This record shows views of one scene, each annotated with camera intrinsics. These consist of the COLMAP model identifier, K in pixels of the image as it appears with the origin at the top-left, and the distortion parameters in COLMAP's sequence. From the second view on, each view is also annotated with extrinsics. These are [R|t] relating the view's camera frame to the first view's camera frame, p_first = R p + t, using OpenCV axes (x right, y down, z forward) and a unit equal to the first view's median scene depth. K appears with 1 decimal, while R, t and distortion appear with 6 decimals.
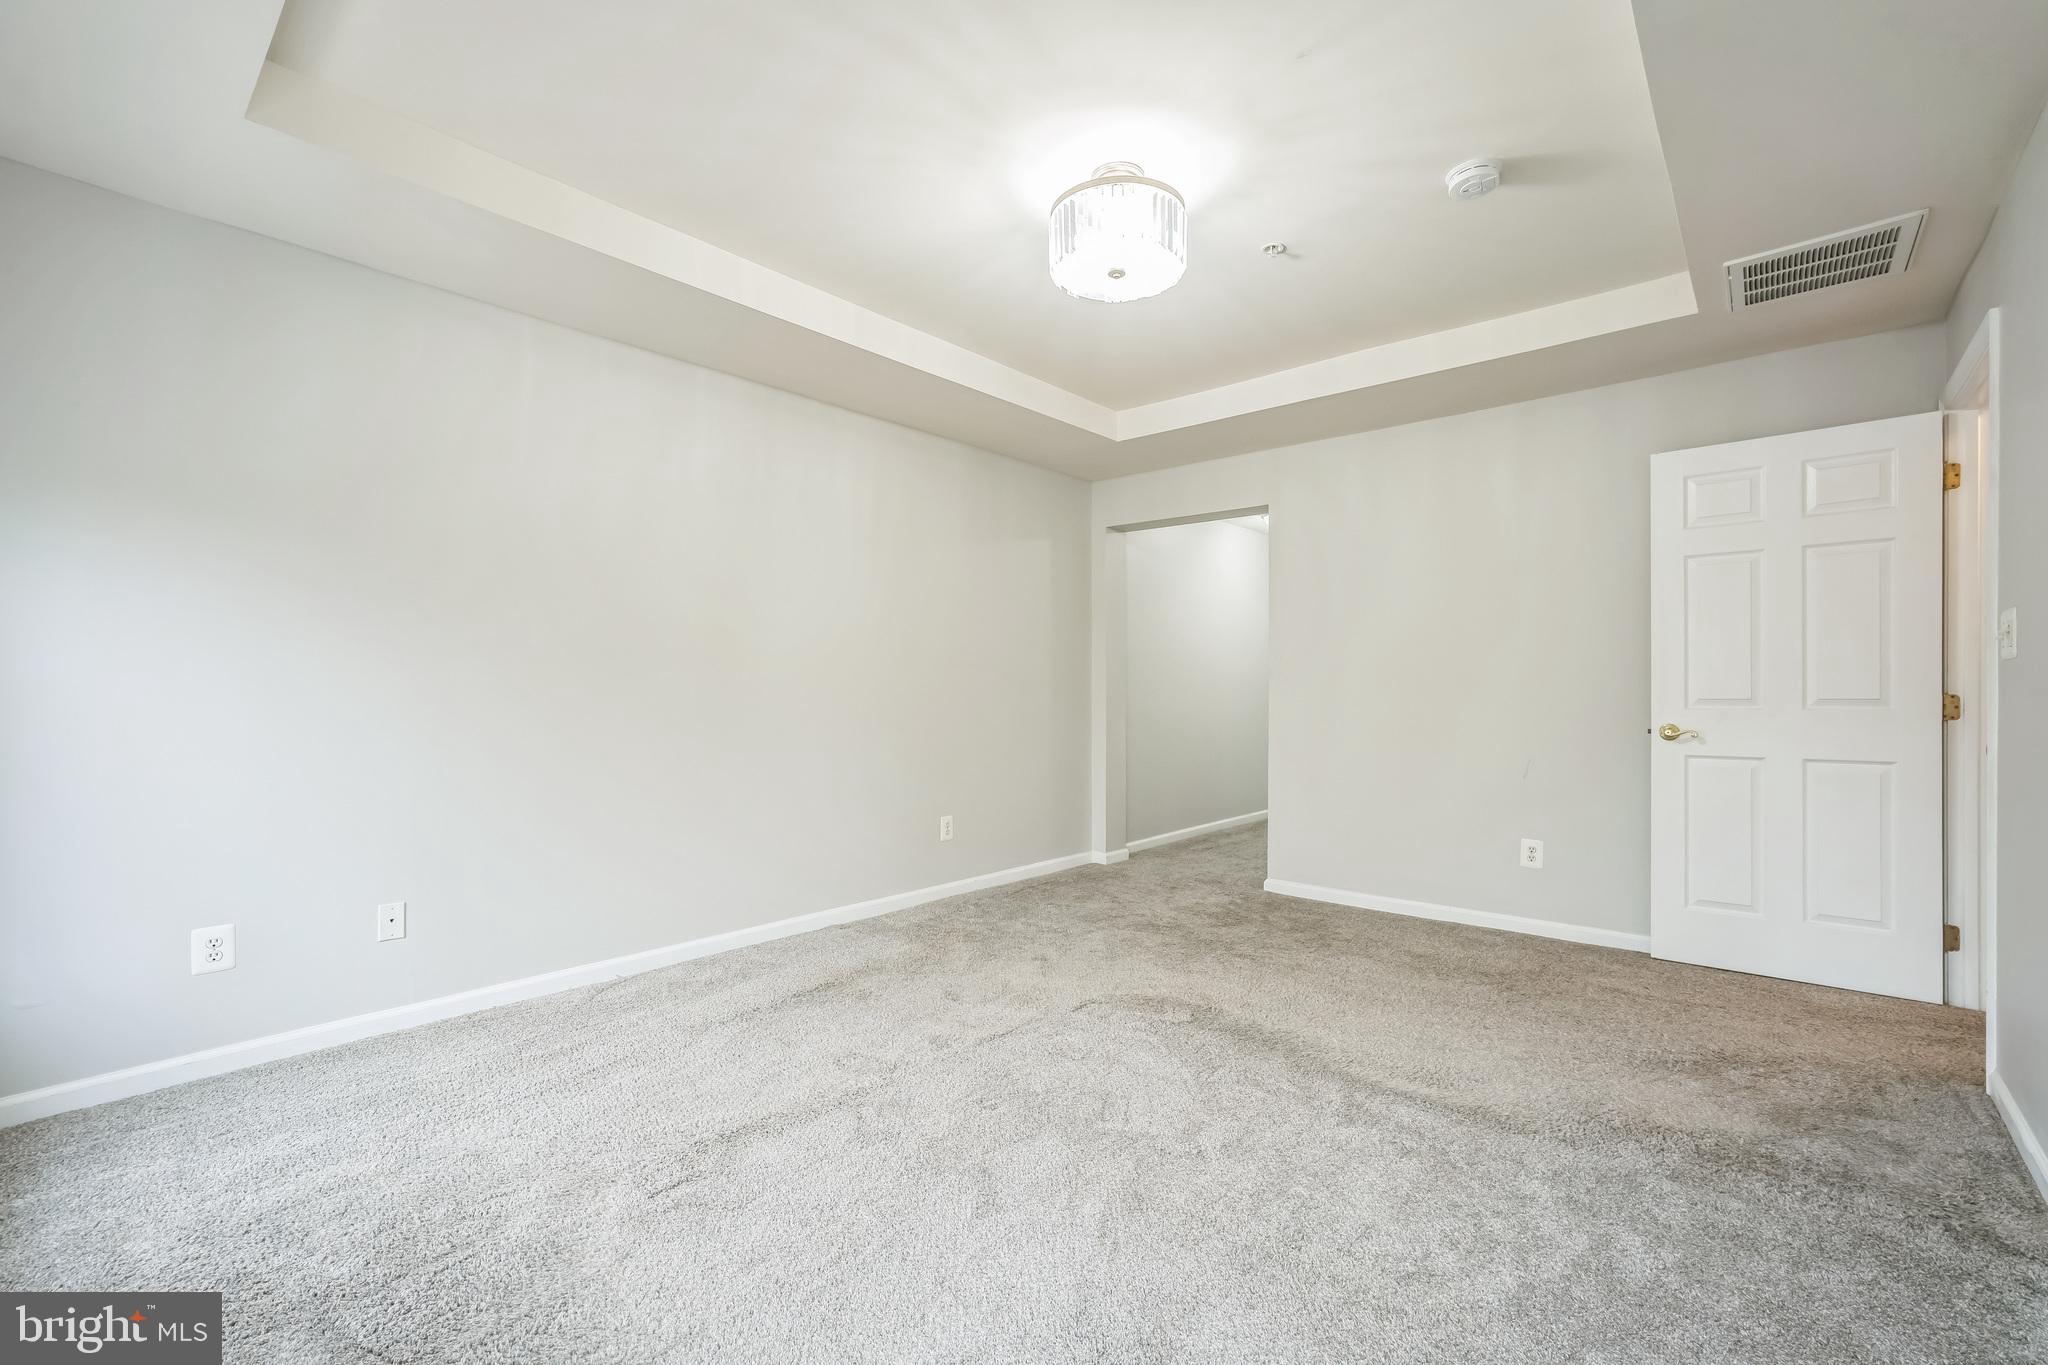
lens RADIAL K [[870.2, 0, 1023.0], [0, 870.2, 697.7], [0, 0, 1]] dist [-0.014905, 0.006615]
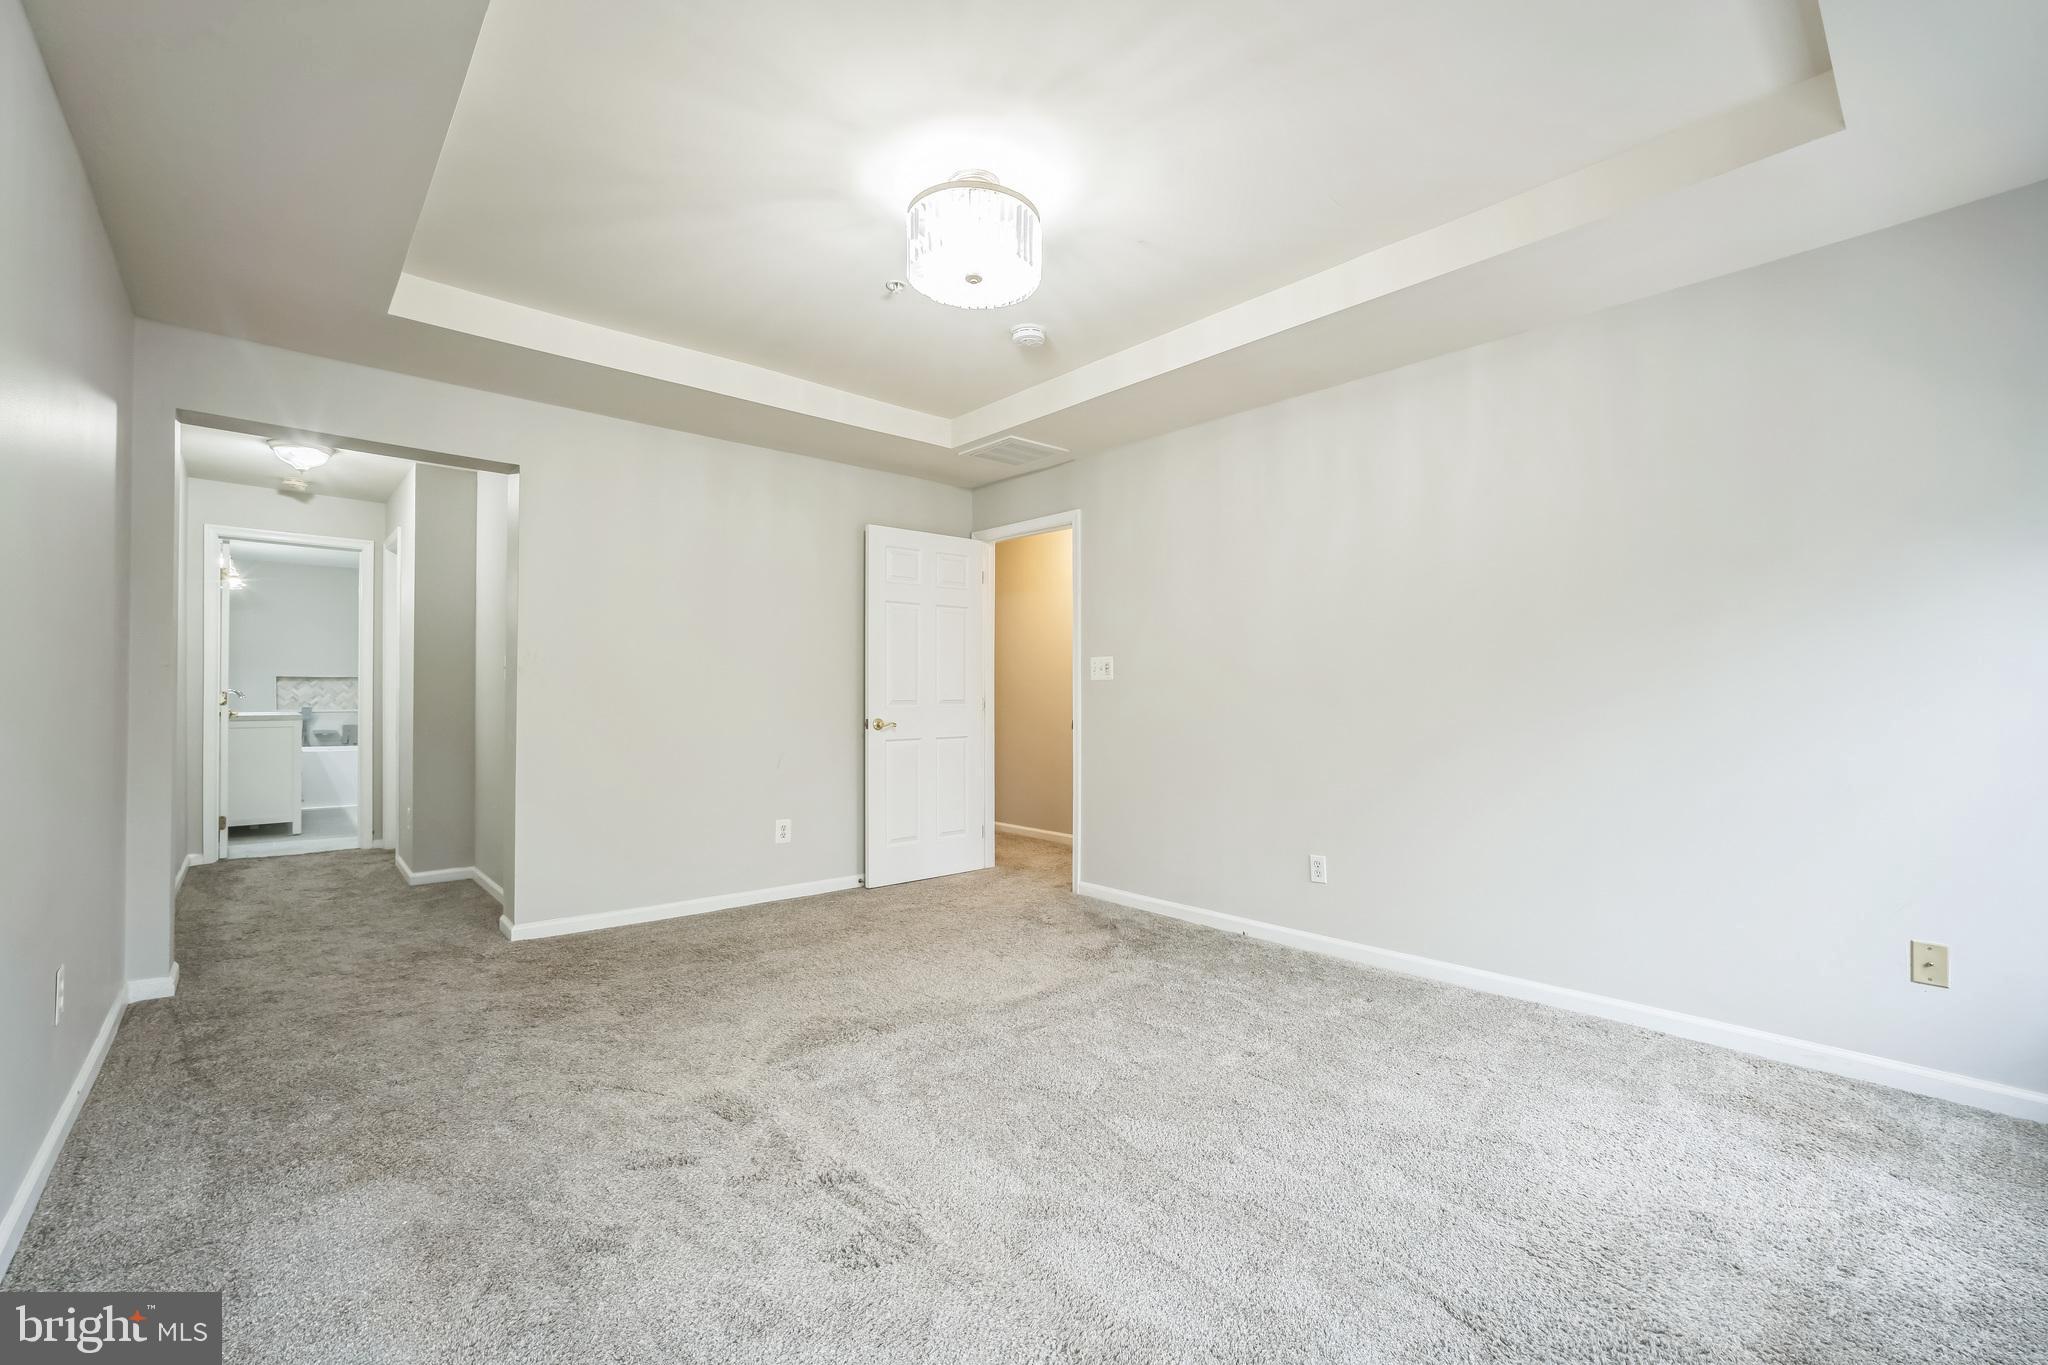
lens RADIAL K [[870.2, 0, 1022.7], [0, 870.2, 686.5], [0, 0, 1]] dist [-0.014905, 0.006615]
pose [[0.128914, 0.009934, 0.991606, -0.581147], [0.003673, 0.999938, -0.010495, -0.005276], [-0.991649, 0.004995, 0.128870, 0.541604]]
